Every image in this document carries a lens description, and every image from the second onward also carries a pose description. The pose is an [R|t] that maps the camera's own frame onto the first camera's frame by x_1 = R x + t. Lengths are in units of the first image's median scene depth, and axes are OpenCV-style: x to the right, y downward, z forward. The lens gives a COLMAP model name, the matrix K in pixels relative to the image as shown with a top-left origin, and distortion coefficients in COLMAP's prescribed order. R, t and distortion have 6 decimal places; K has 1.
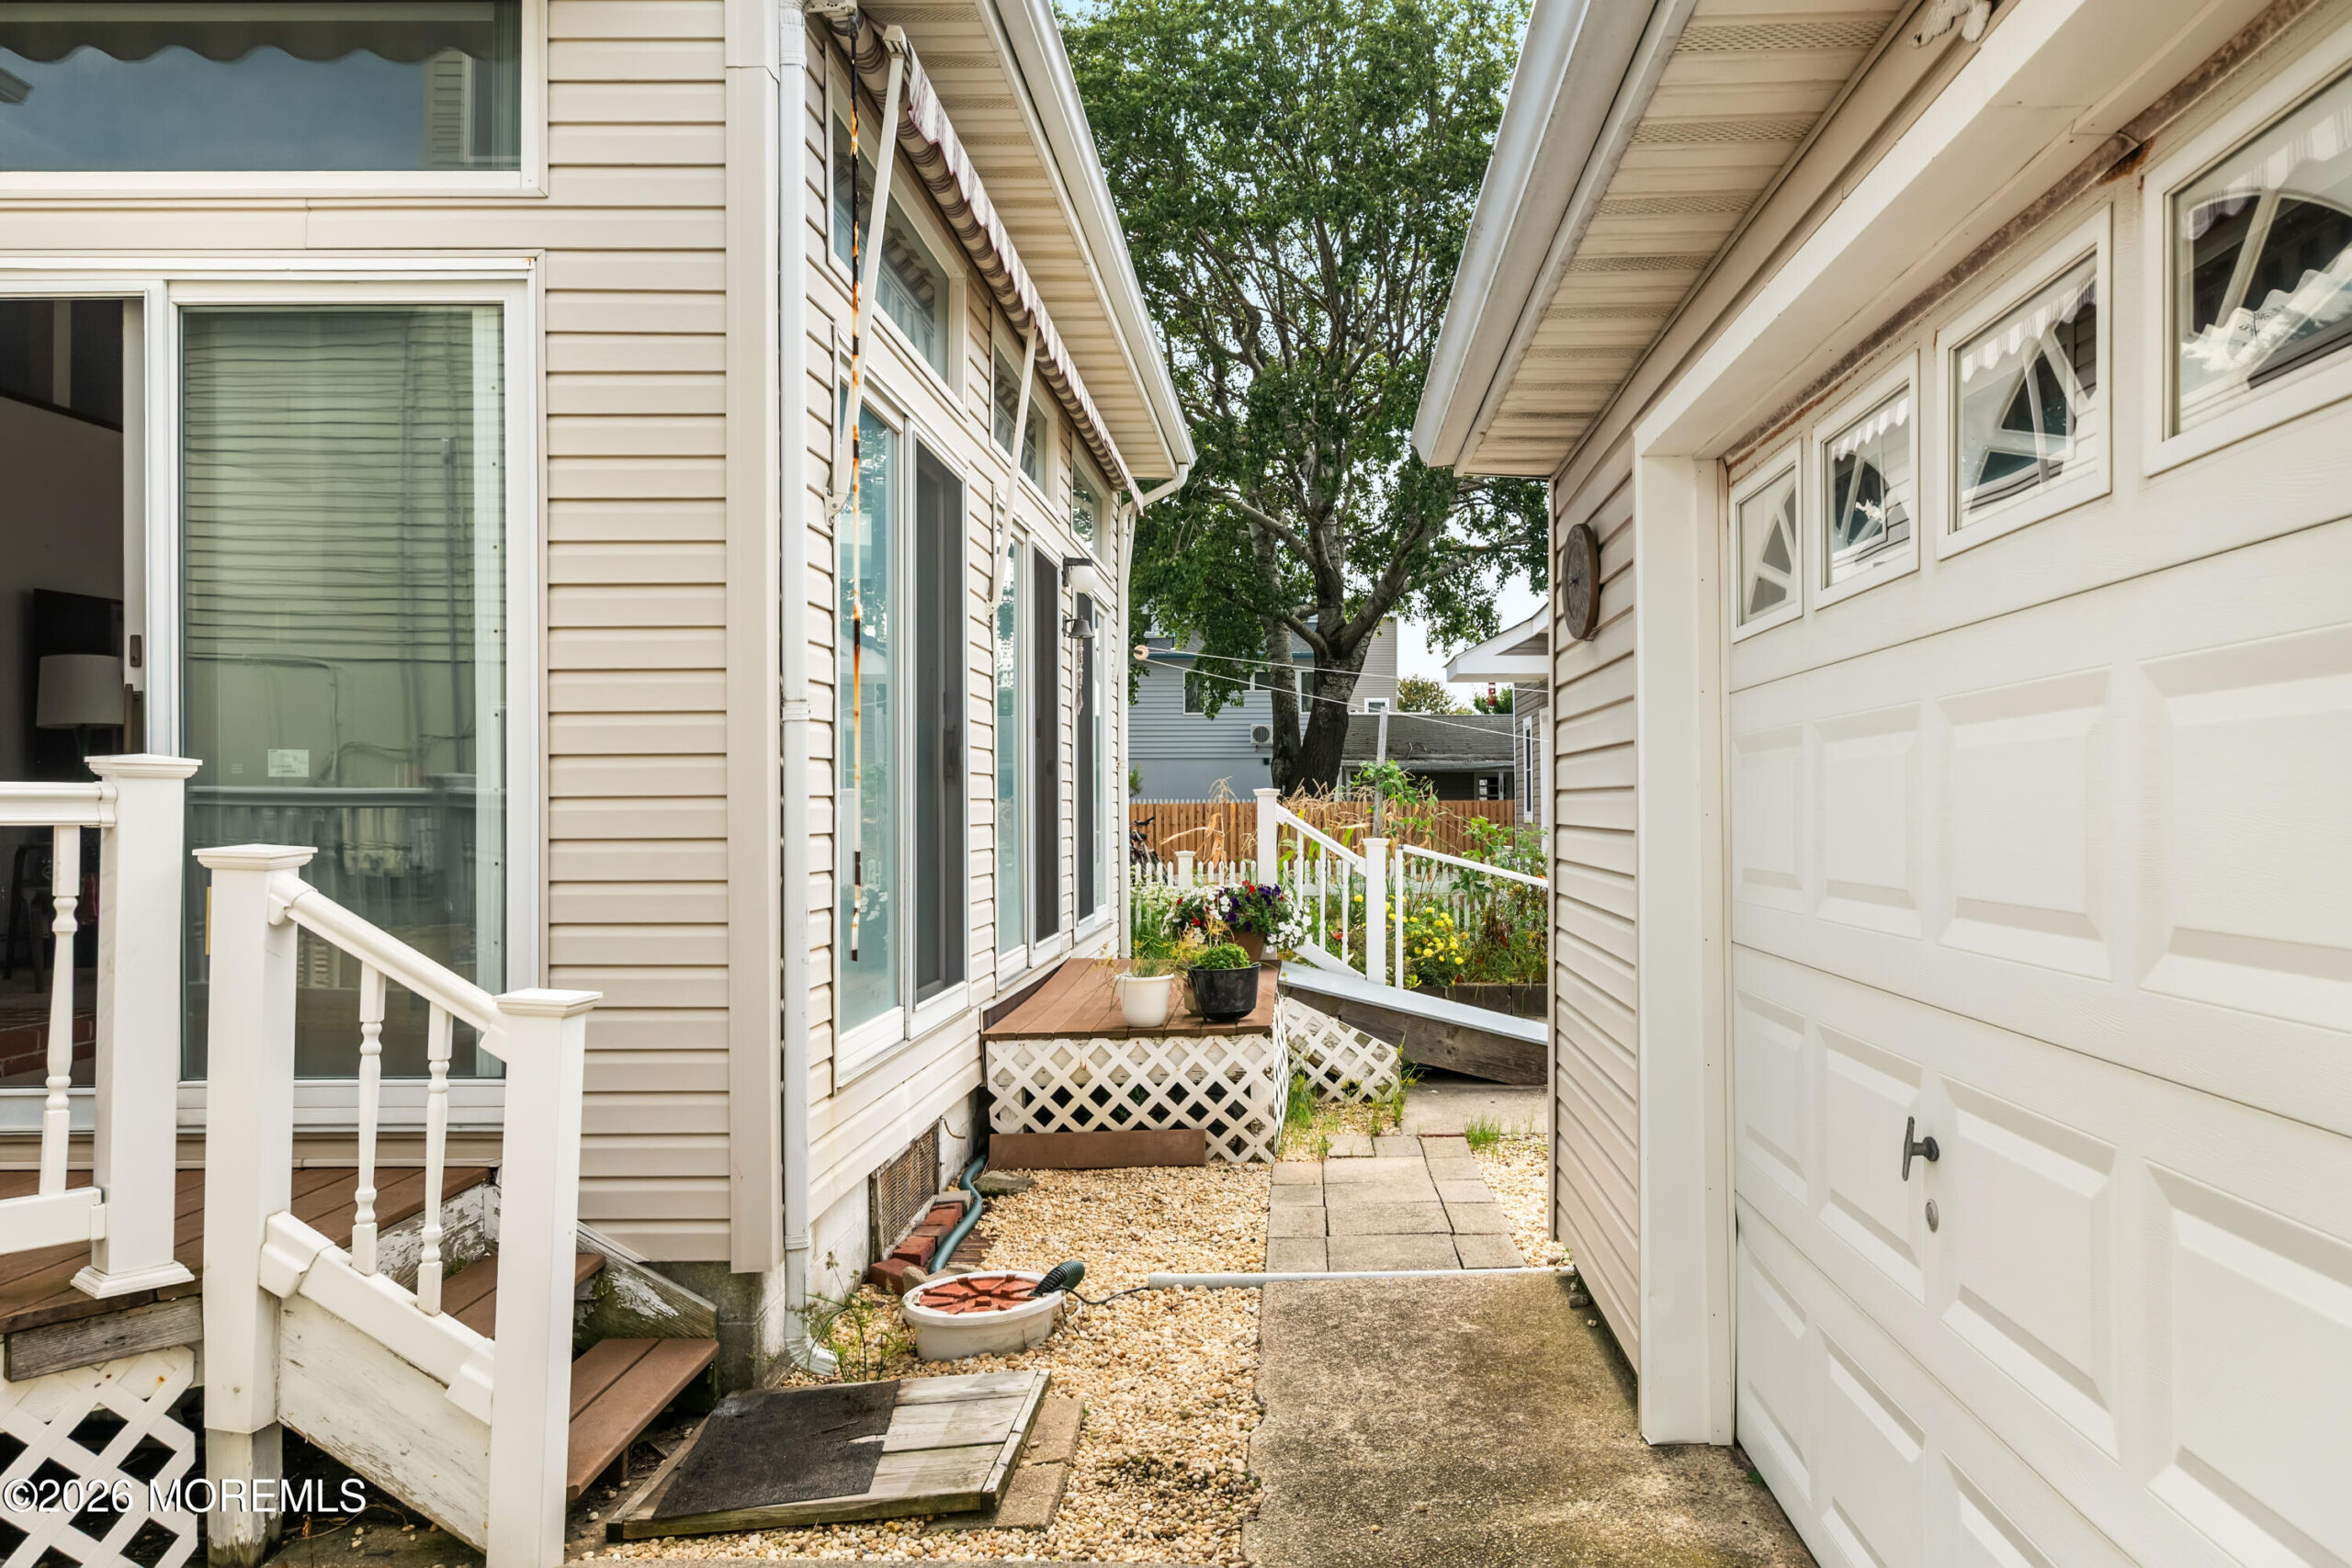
lens RADIAL K [[1672.8, 0, 1283.2], [0, 1672.8, 785.2], [0, 0, 1]] dist [-0.024735, -0.001336]
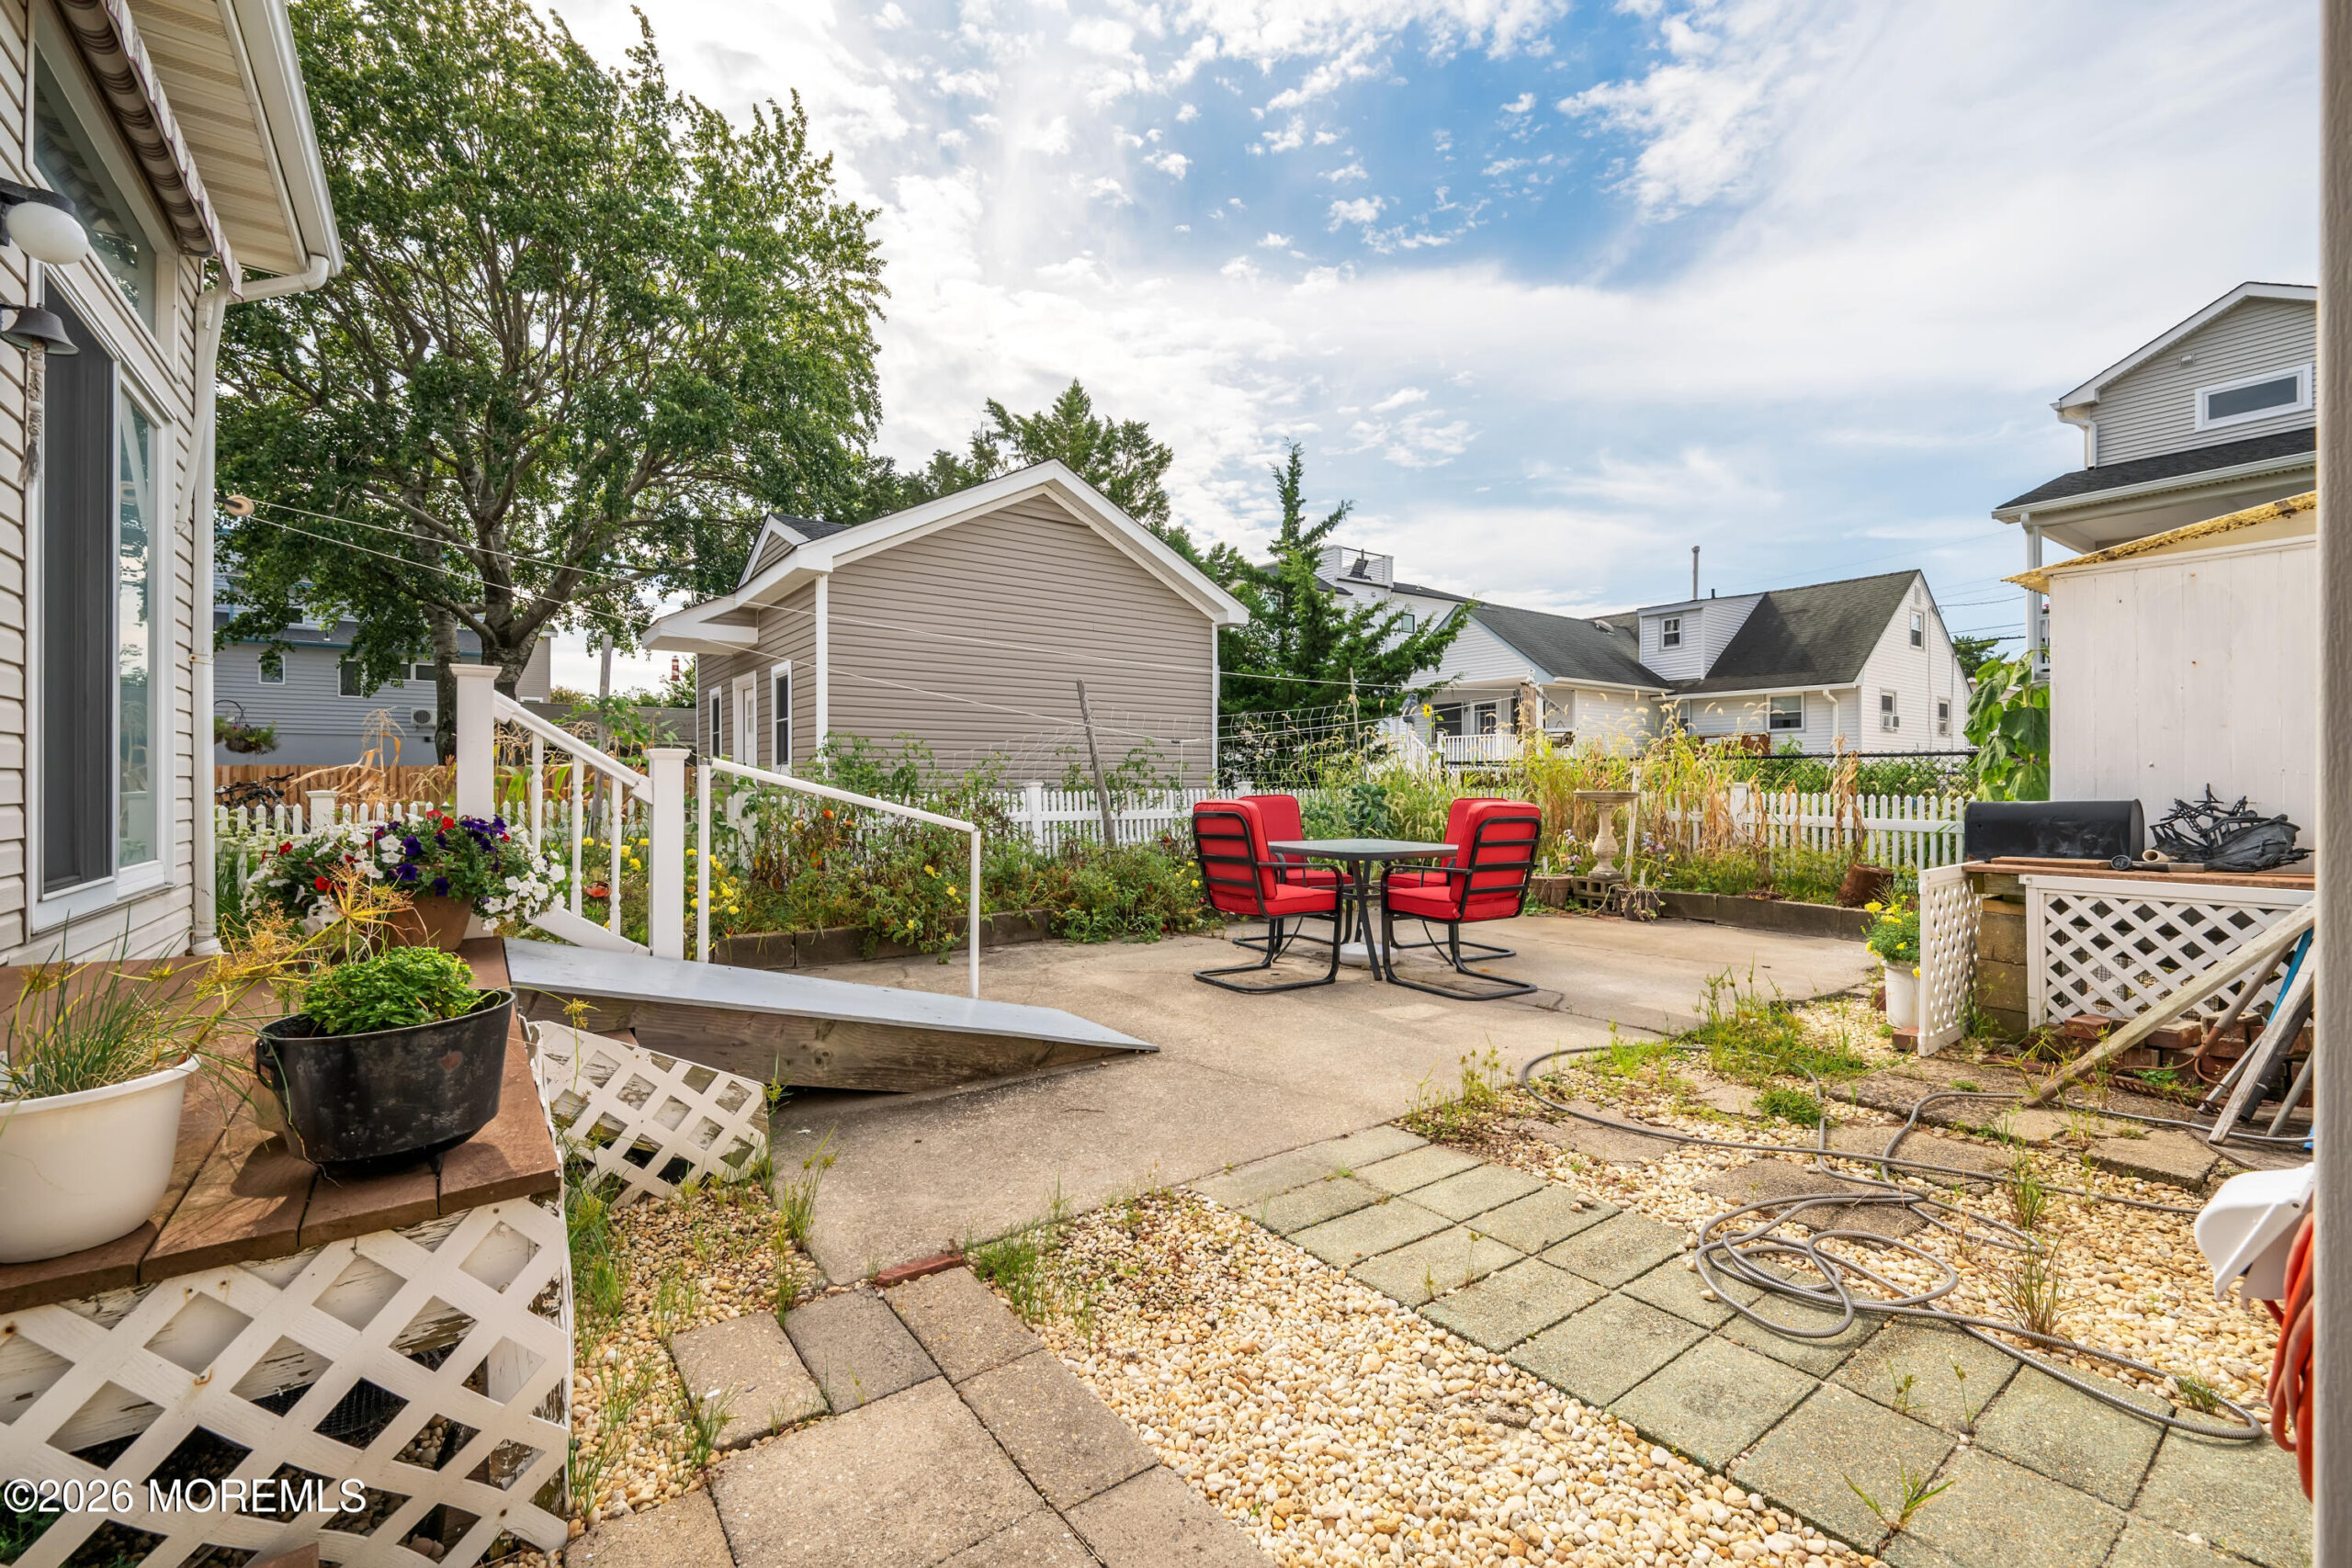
lens RADIAL K [[1004.8, 0, 1180.6], [0, 1004.8, 784.4], [0, 0, 1]] dist [-0.000881, -0.000418]
pose [[0.804240, 0.004884, 0.594284, -0.036517], [-0.010934, 0.999919, 0.006579, 0.073402], [-0.594204, -0.011789, 0.804228, 0.954252]]
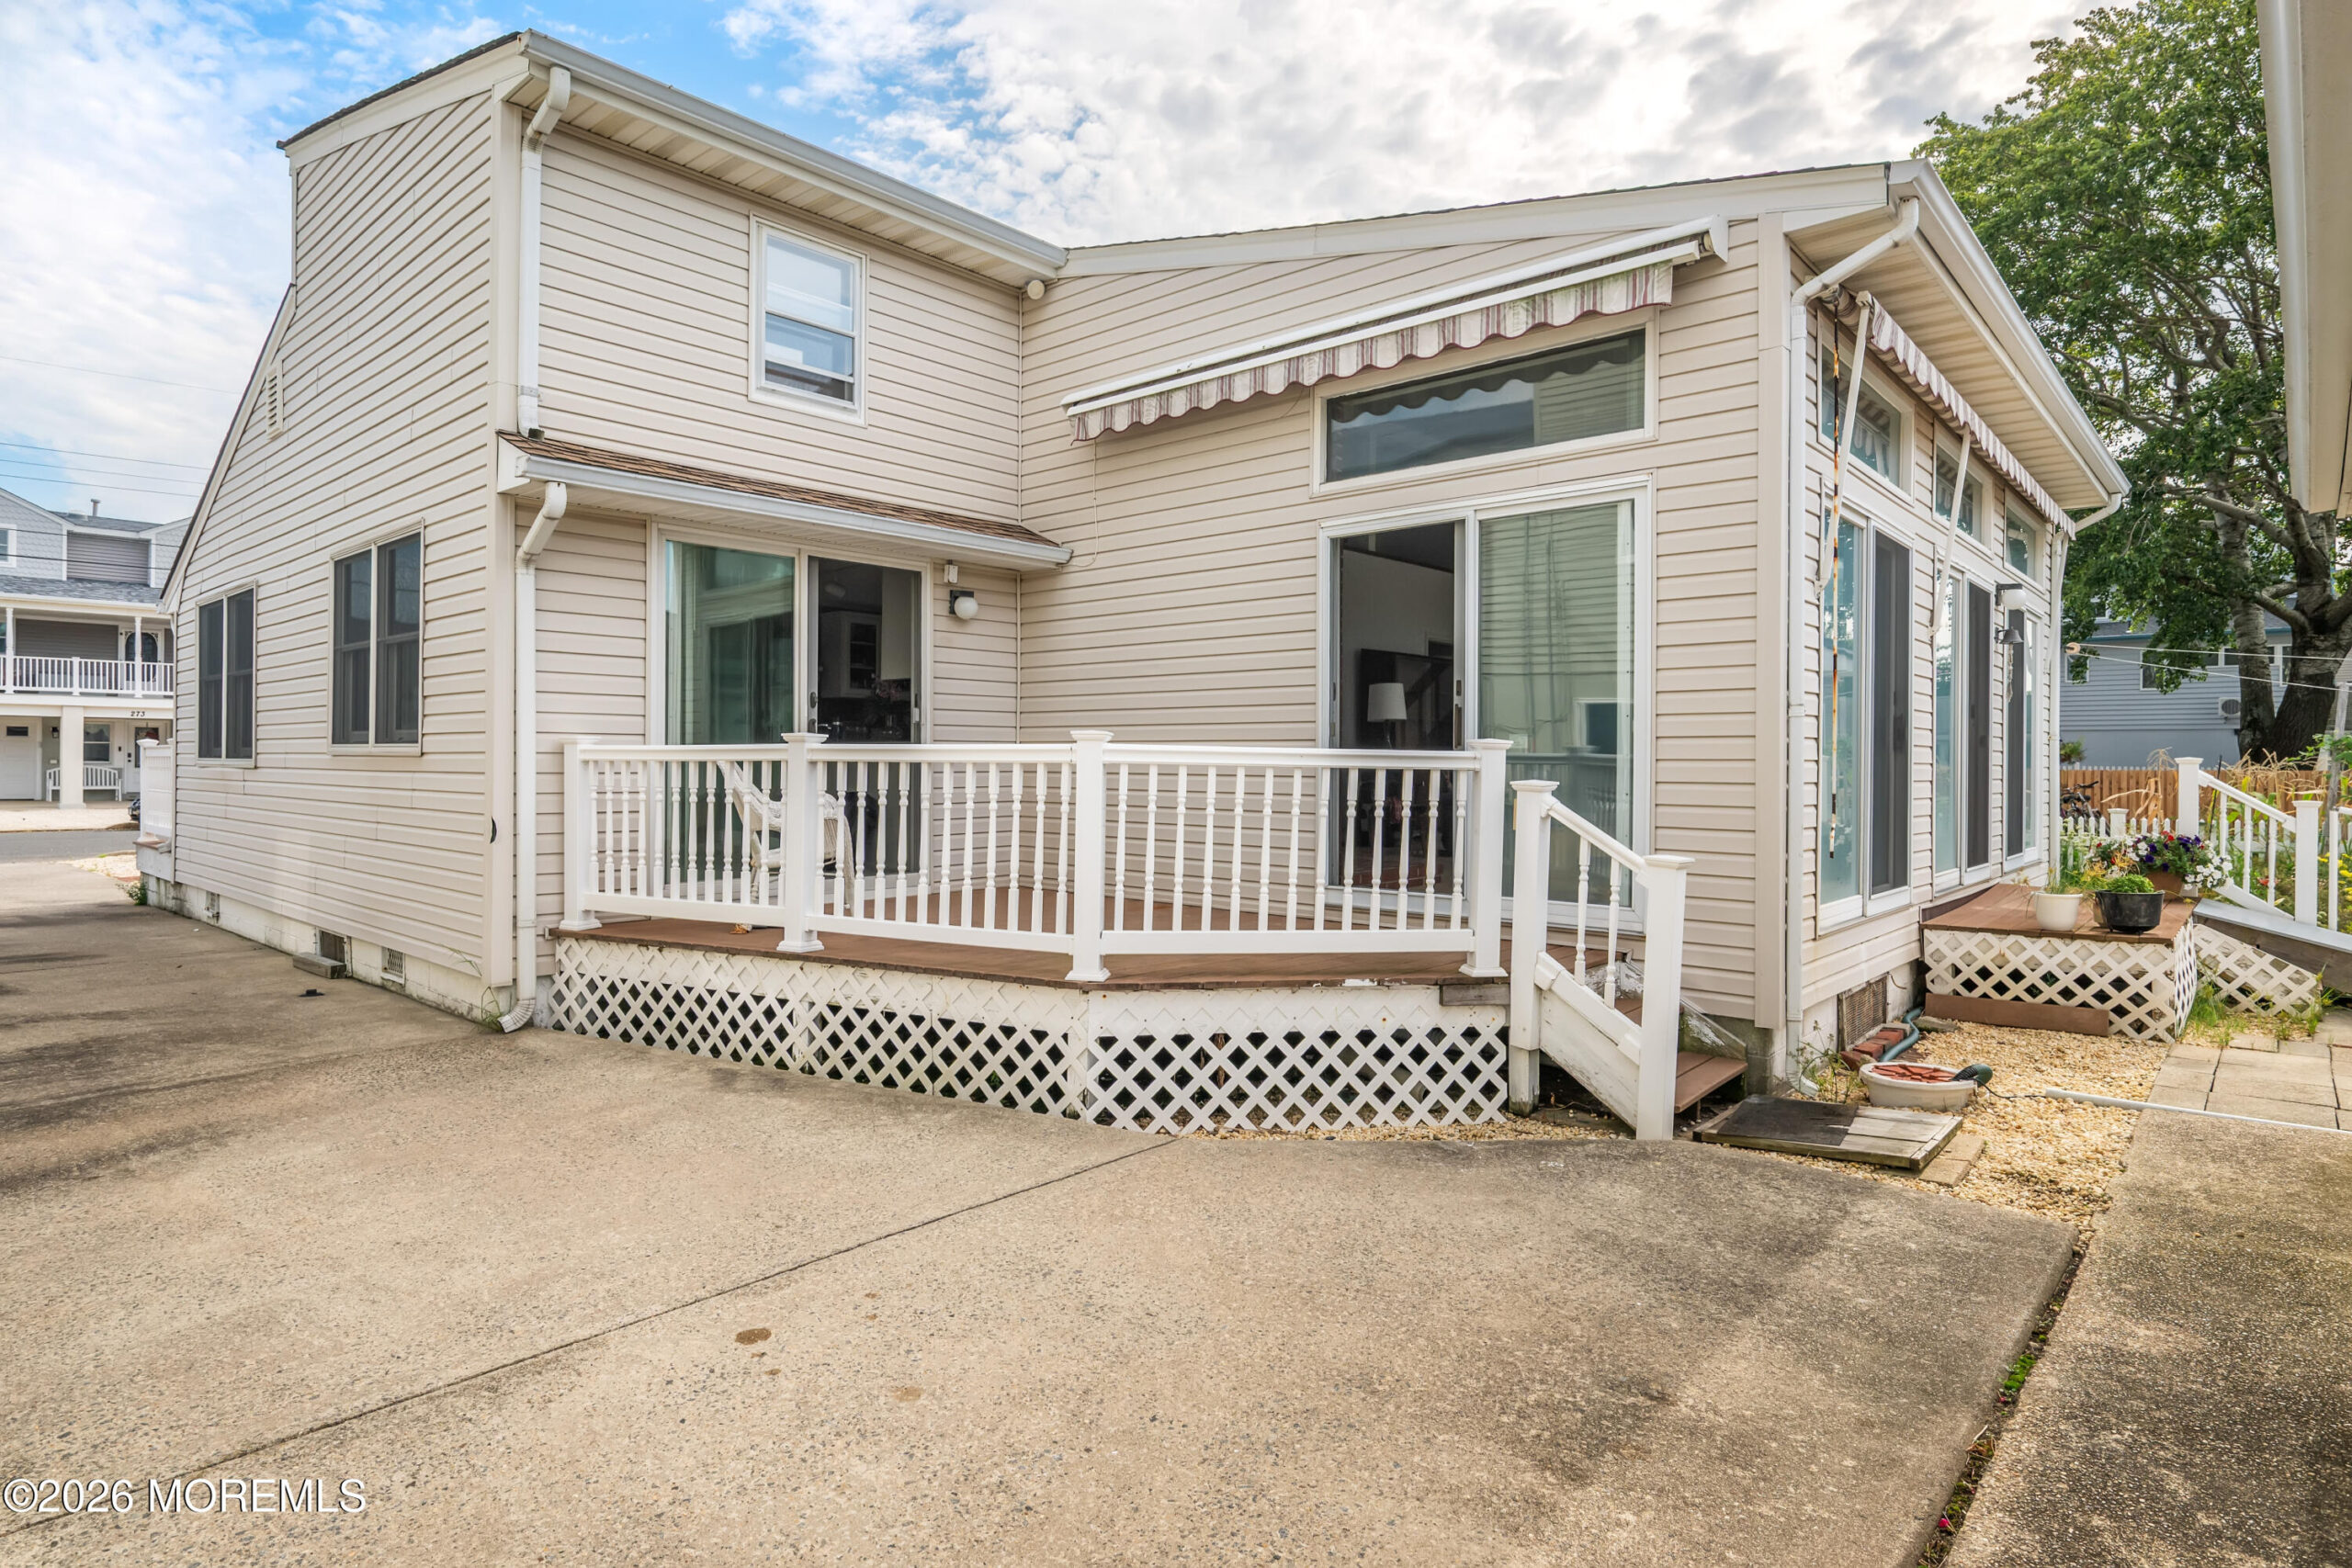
lens RADIAL K [[1244.4, 0, 1207.3], [0, 1244.4, 764.8], [0, 0, 1]] dist [0.003391, 0.002270]
pose [[0.761490, 0.012047, -0.648064, 0.062705], [-0.004975, 0.999906, 0.012743, -0.001548], [0.648157, -0.006480, 0.761479, -0.297973]]
